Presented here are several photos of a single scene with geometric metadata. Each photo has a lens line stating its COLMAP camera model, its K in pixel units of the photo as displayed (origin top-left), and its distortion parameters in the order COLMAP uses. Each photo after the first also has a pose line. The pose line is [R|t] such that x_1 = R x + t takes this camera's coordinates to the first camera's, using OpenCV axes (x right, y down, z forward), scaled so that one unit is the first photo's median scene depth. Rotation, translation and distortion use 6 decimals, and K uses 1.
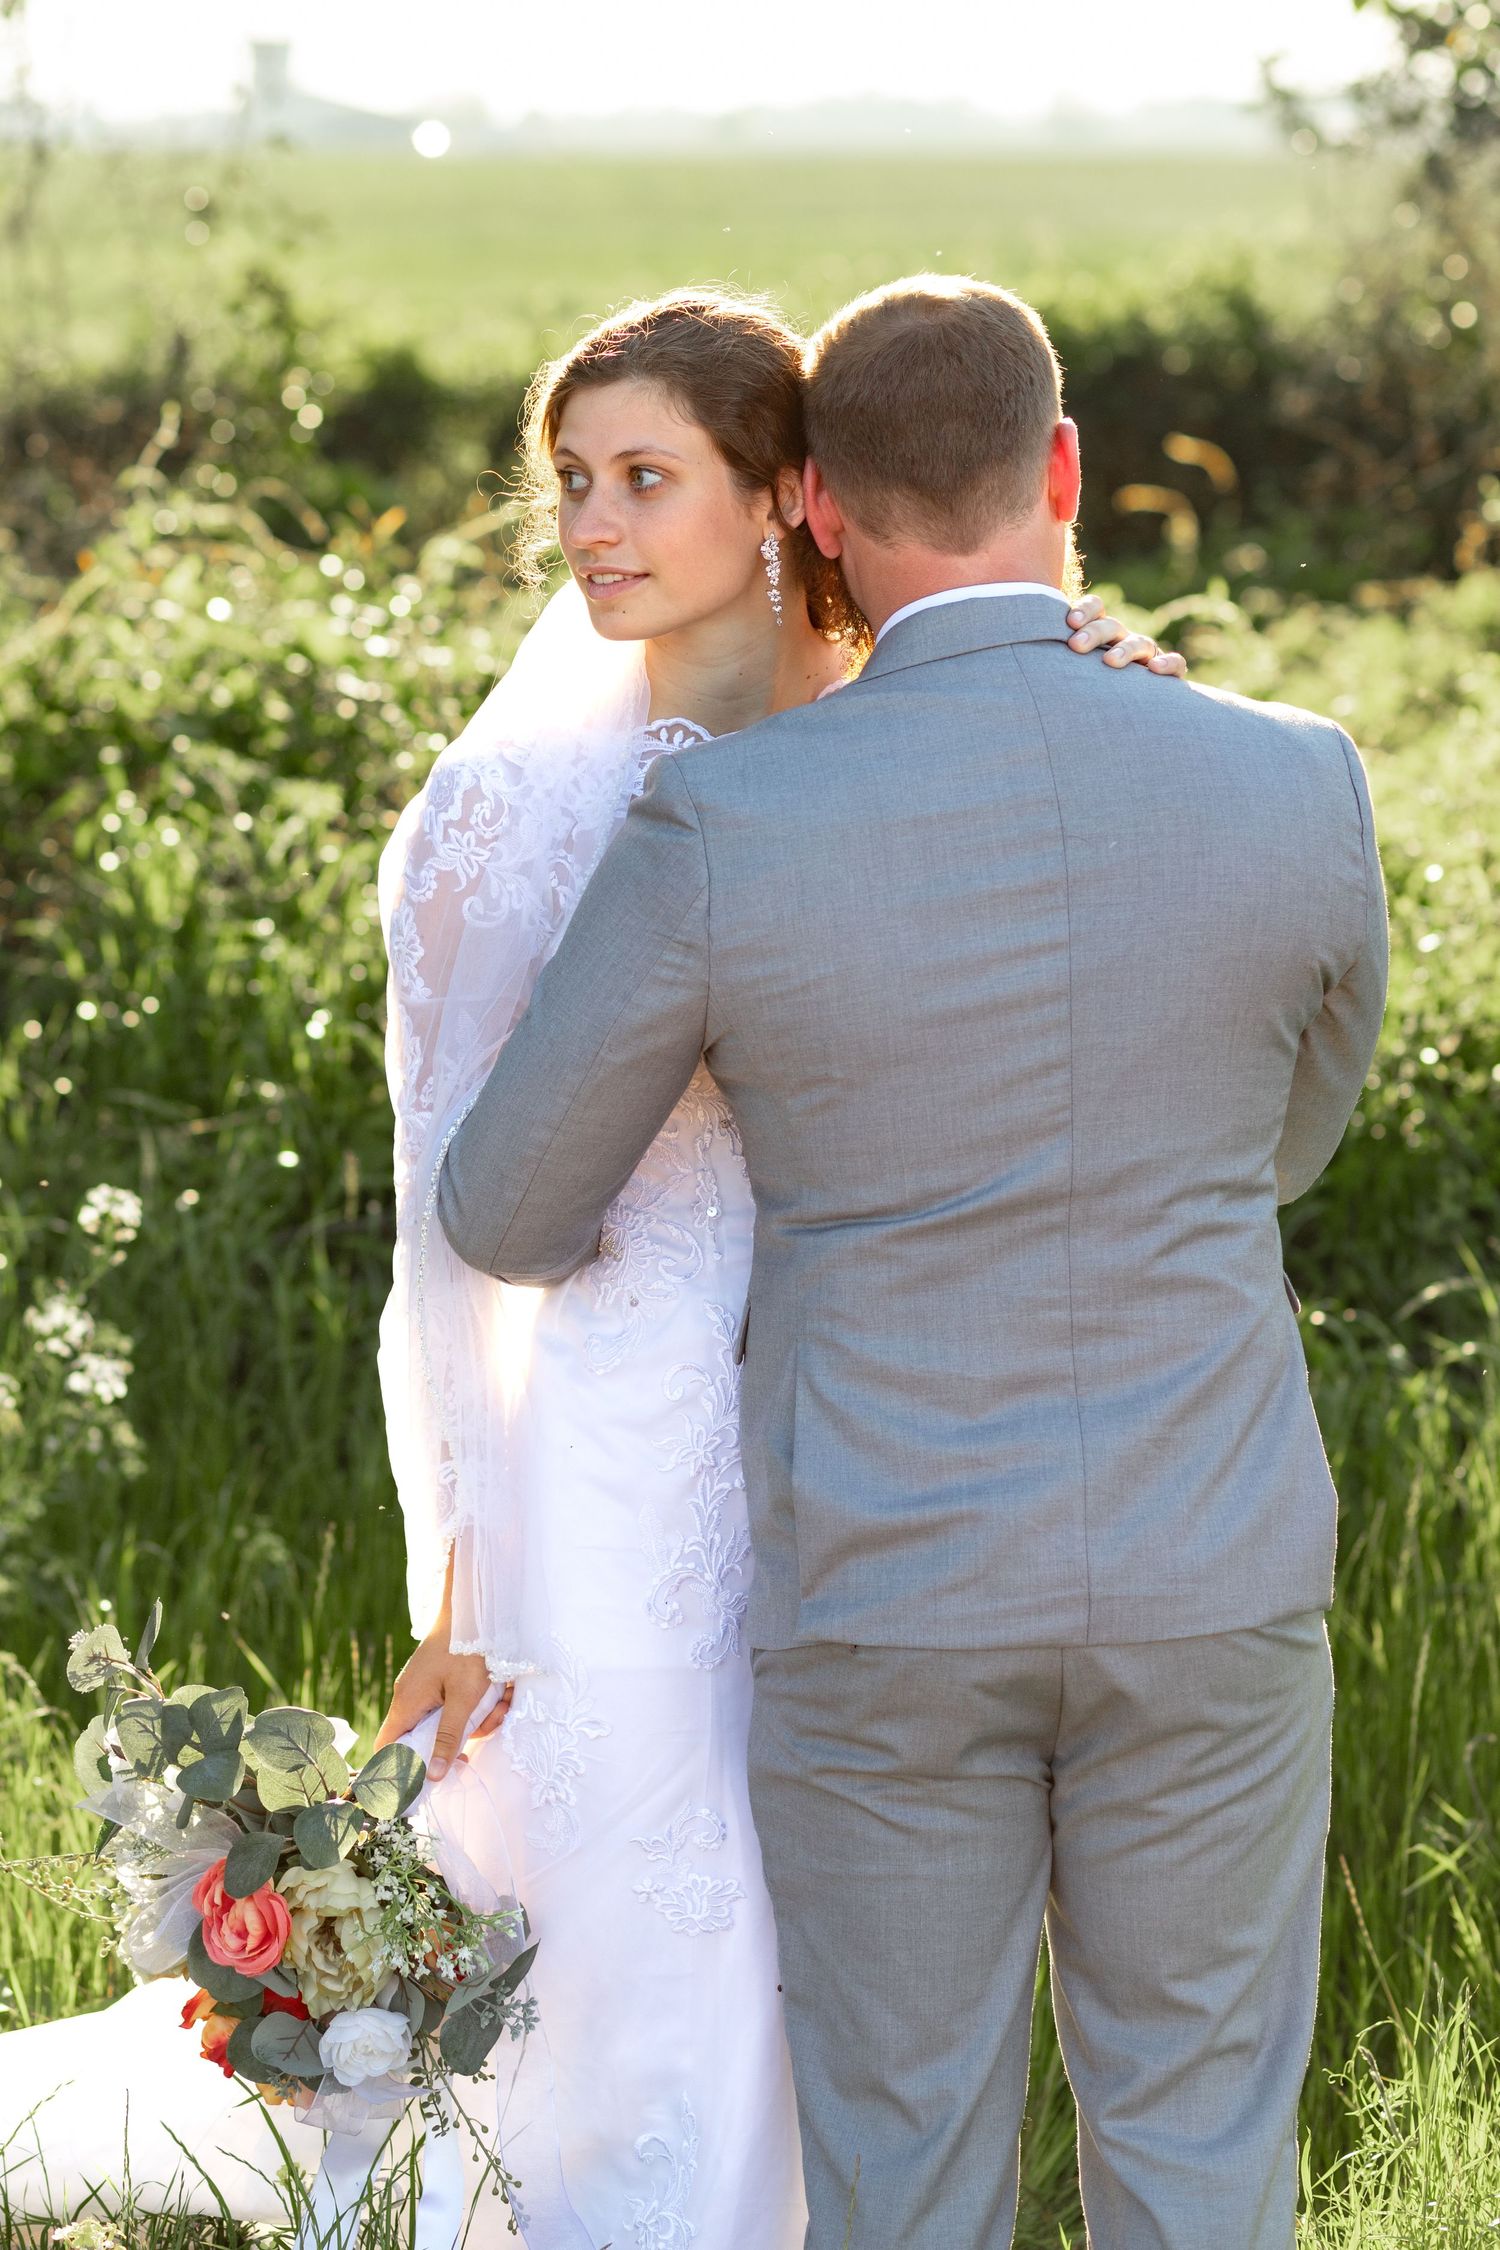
lens RADIAL K [[6099.7, 0, 456.8], [0, 6099.7, 1130.4], [0, 0, 1]] dist [0.018740, -0.105010]
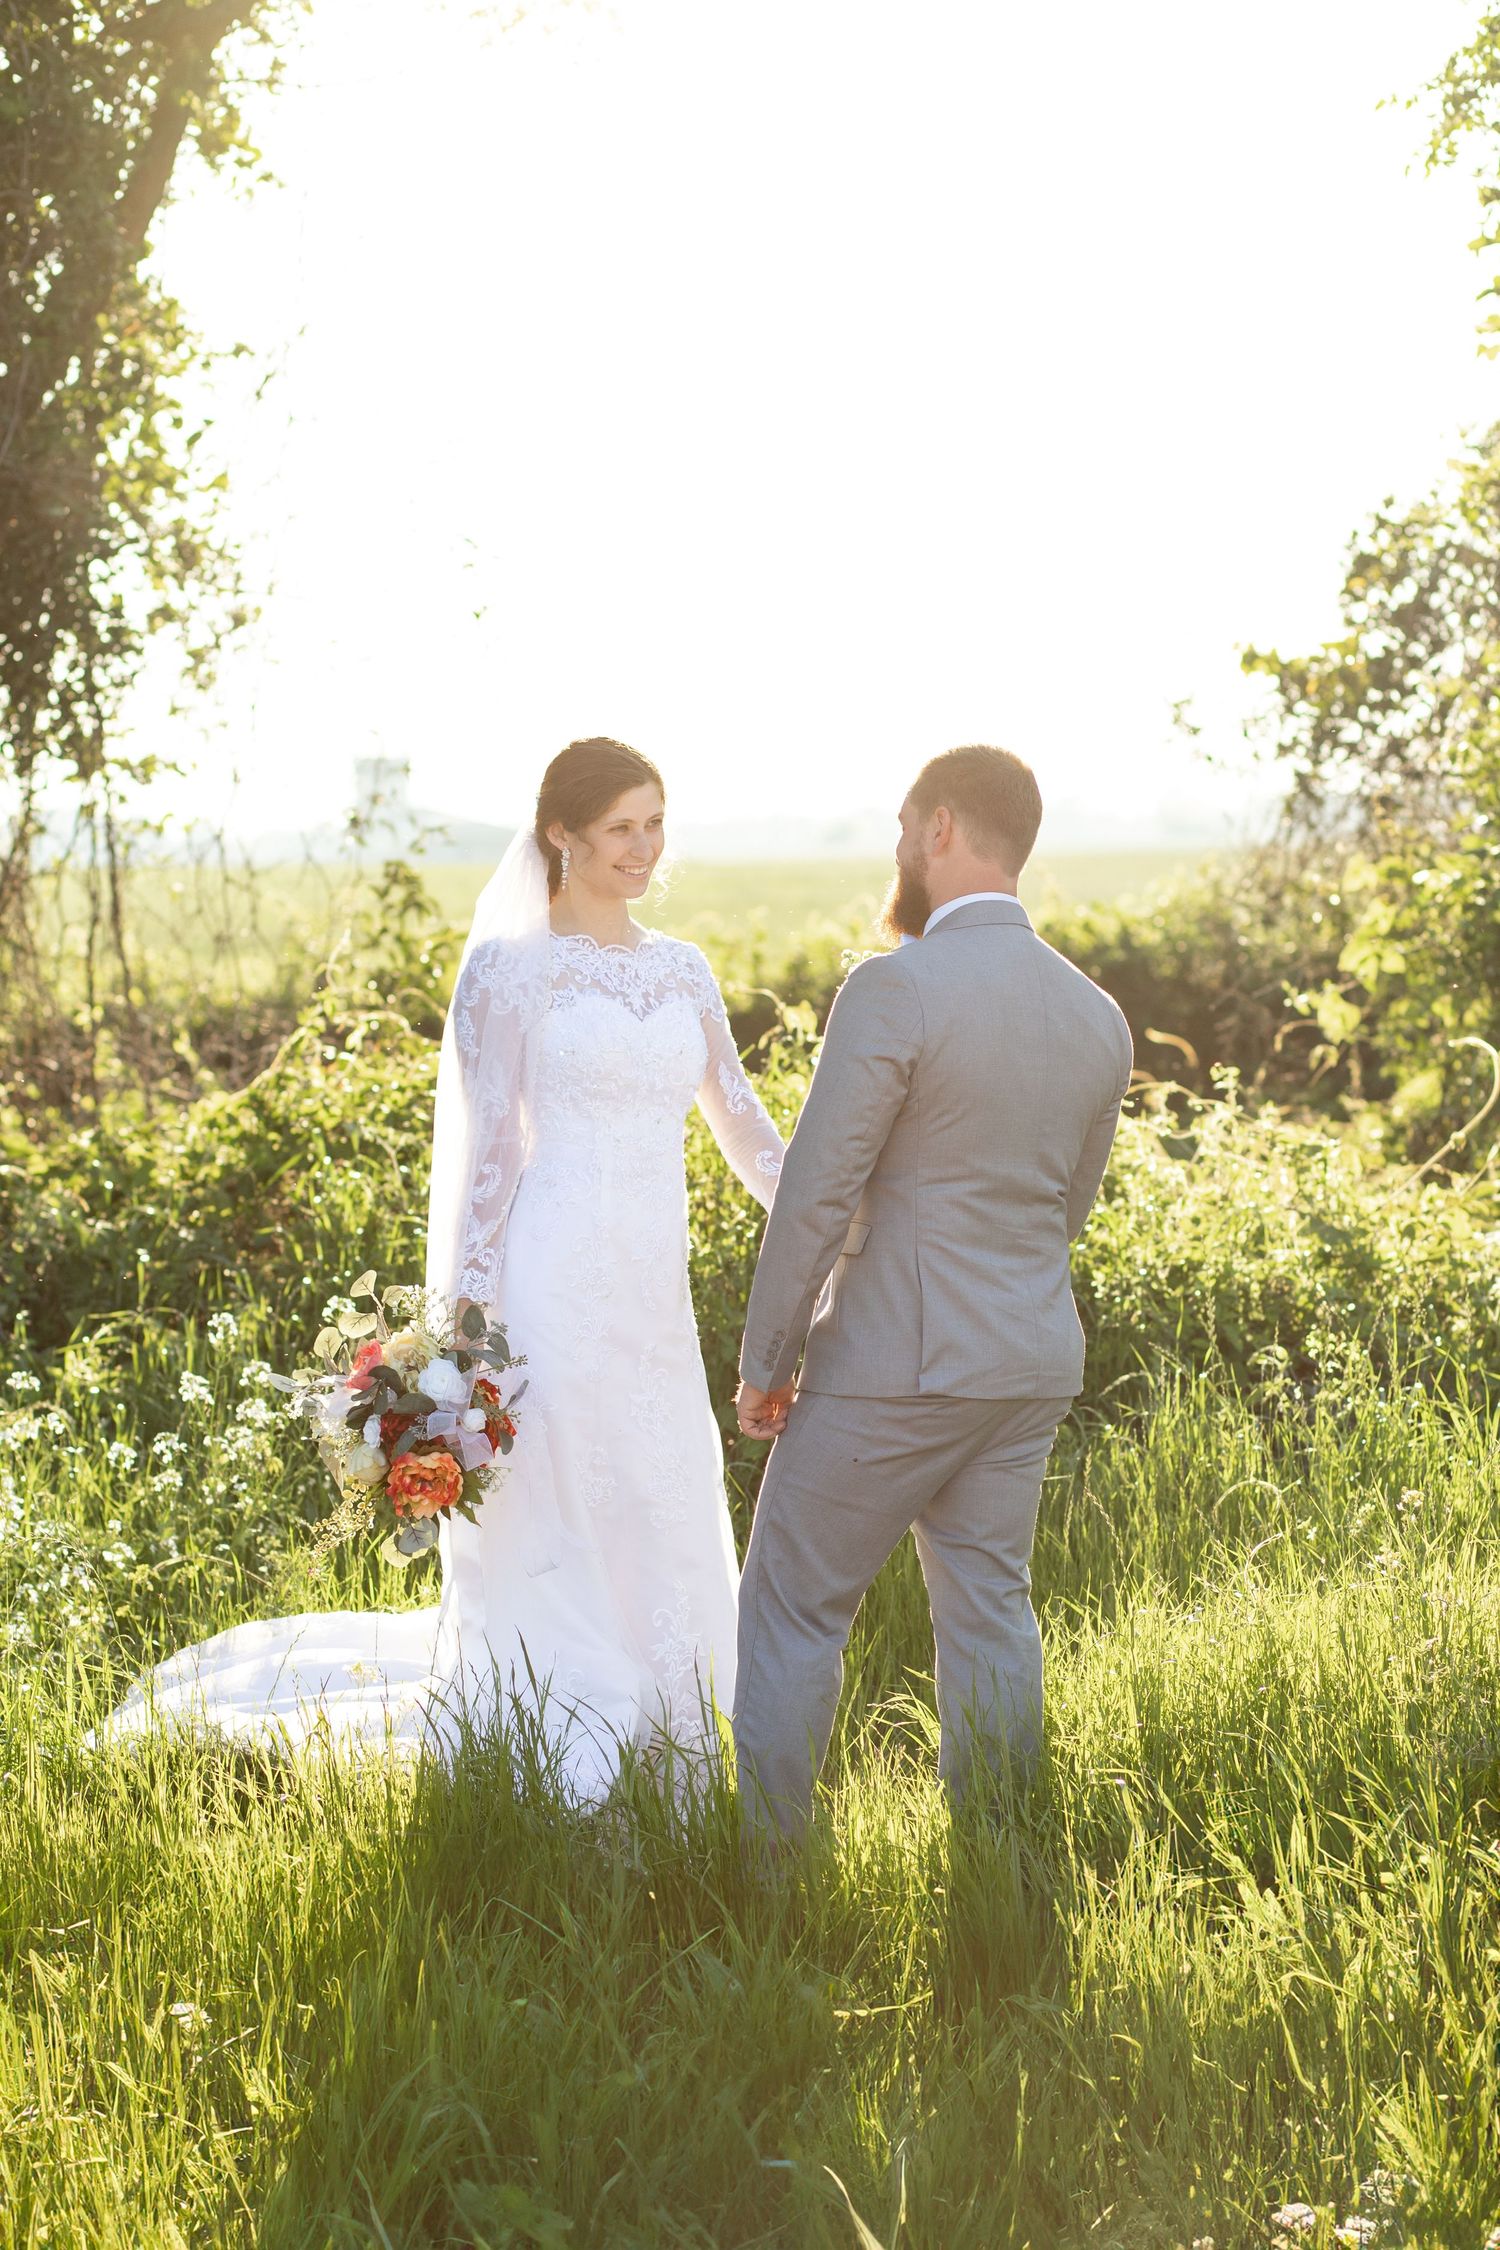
lens RADIAL K [[6590.3, 0, 760.9], [0, 6590.3, 1359.1], [0, 0, 1]] dist [-0.040624, -1.474607]
pose [[0.999396, -0.022003, 0.026881, 0.009890], [0.024250, 0.995973, -0.086318, 0.144524], [-0.024874, 0.086917, 0.995905, -0.669395]]
